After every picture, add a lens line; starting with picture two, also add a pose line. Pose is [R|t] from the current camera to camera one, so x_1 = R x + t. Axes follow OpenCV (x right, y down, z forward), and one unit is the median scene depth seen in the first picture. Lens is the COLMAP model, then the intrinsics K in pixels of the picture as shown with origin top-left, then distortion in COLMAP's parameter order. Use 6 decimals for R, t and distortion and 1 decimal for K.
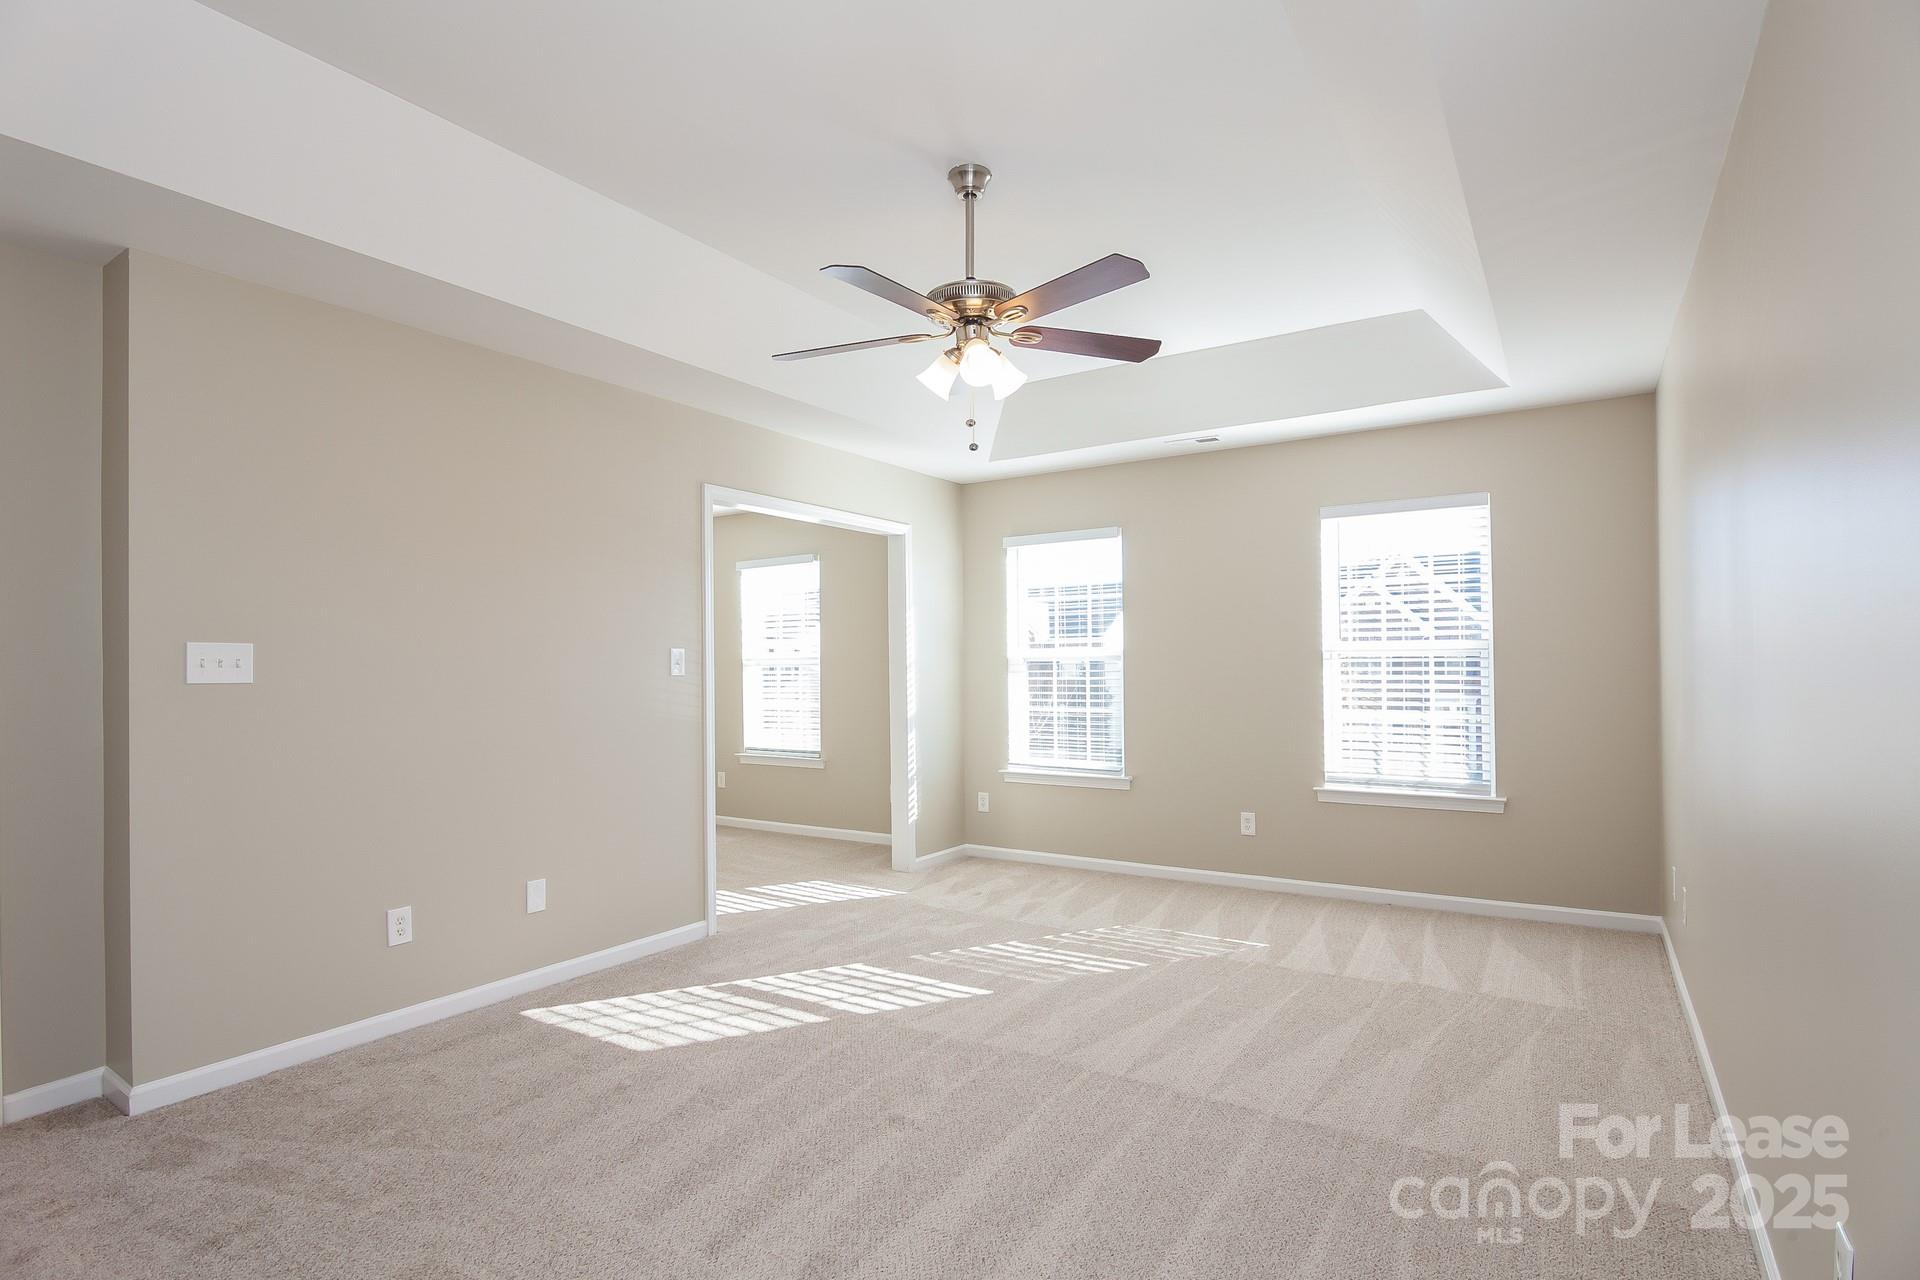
lens RADIAL K [[963.4, 0, 960.3], [0, 963.4, 662.6], [0, 0, 1]] dist [-0.000905, -0.000372]
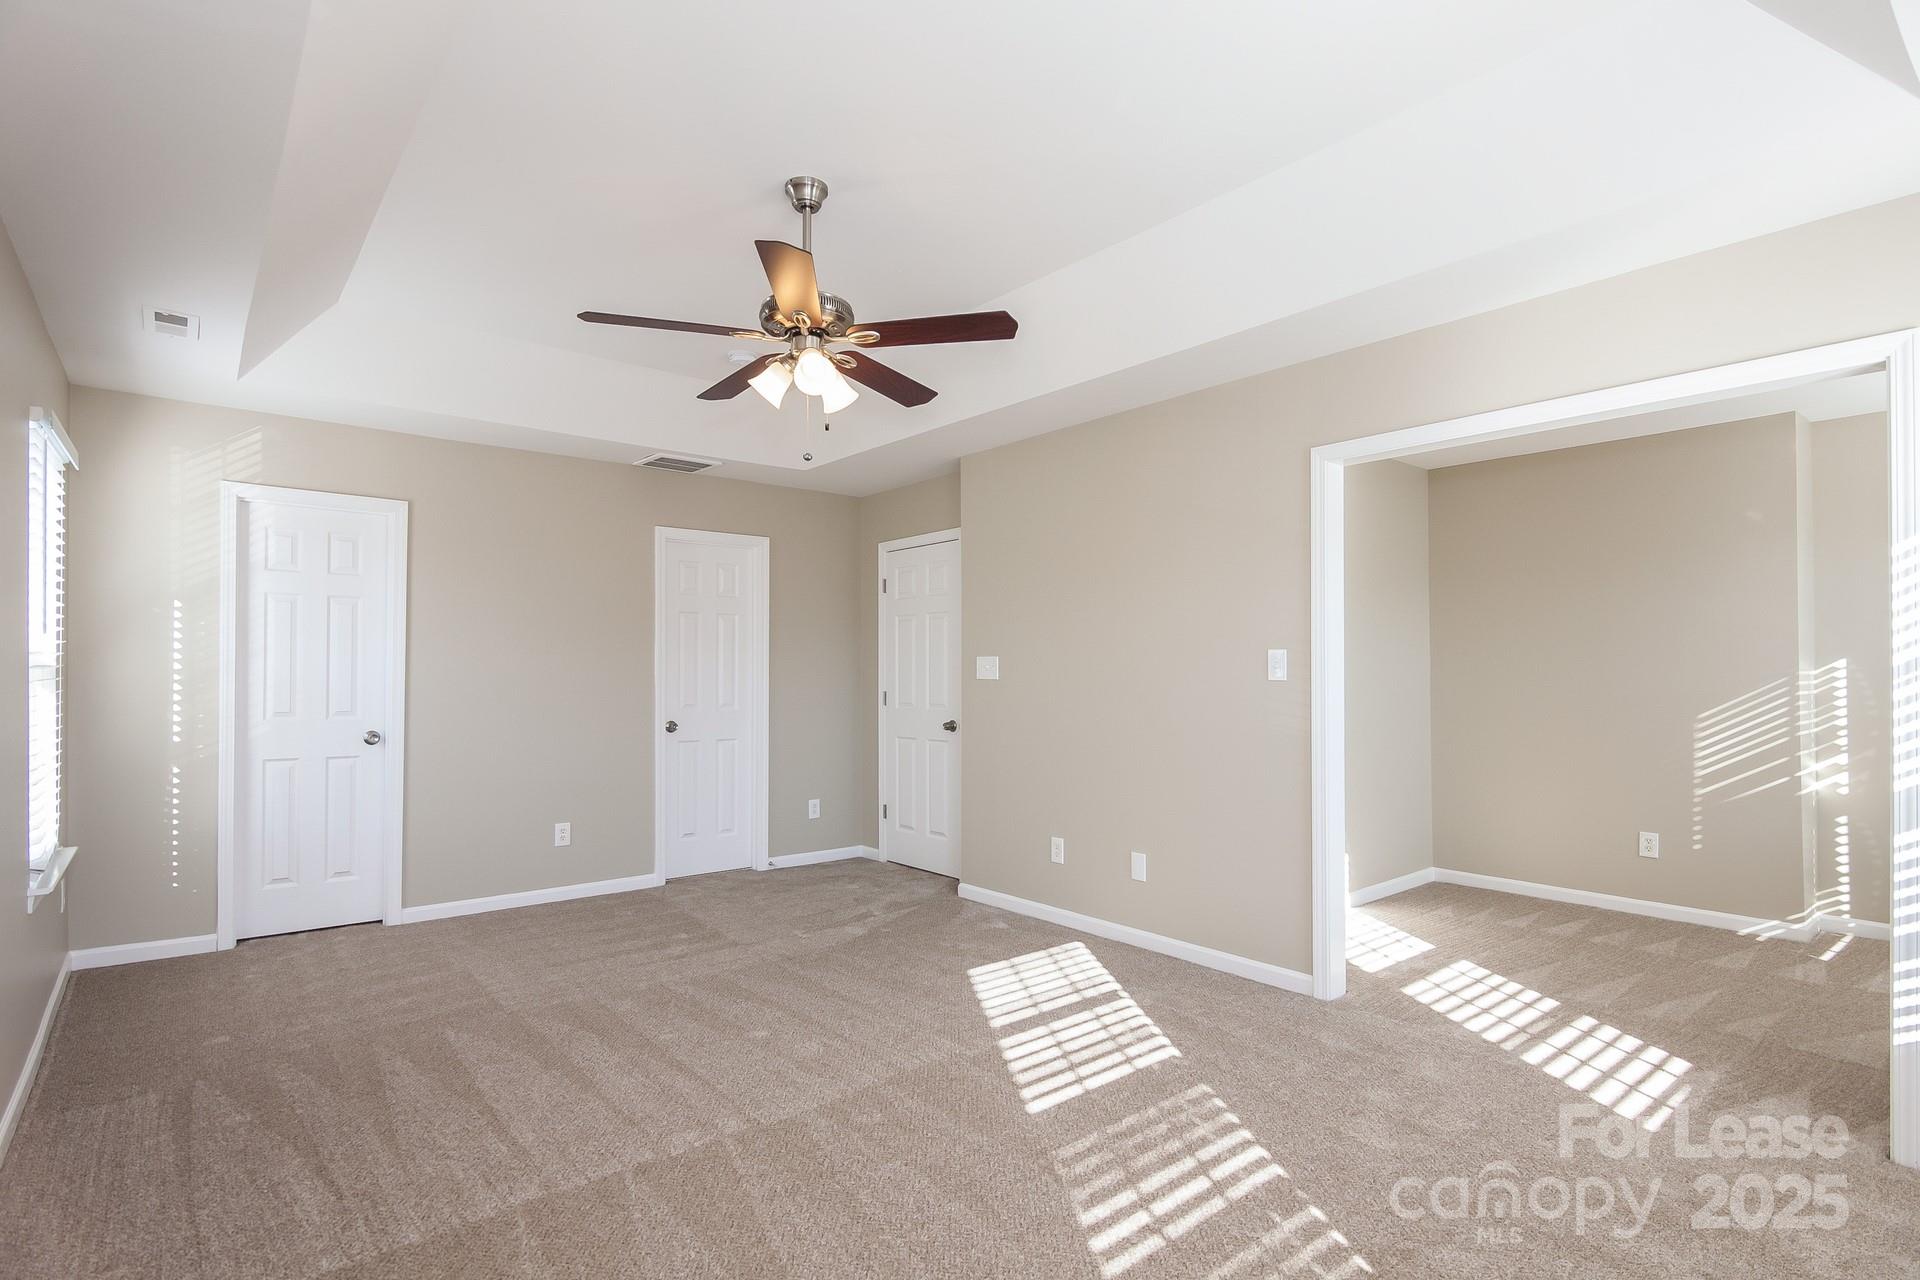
lens RADIAL K [[939.7, 0, 960.1], [0, 939.7, 672.9], [0, 0, 1]] dist [0.032592, 0.000098]
pose [[-0.300933, 0.003820, -0.953638, 0.711379], [0.009349, 0.999956, 0.001055, 0.003754], [0.953599, -0.008598, -0.300955, 1.125491]]
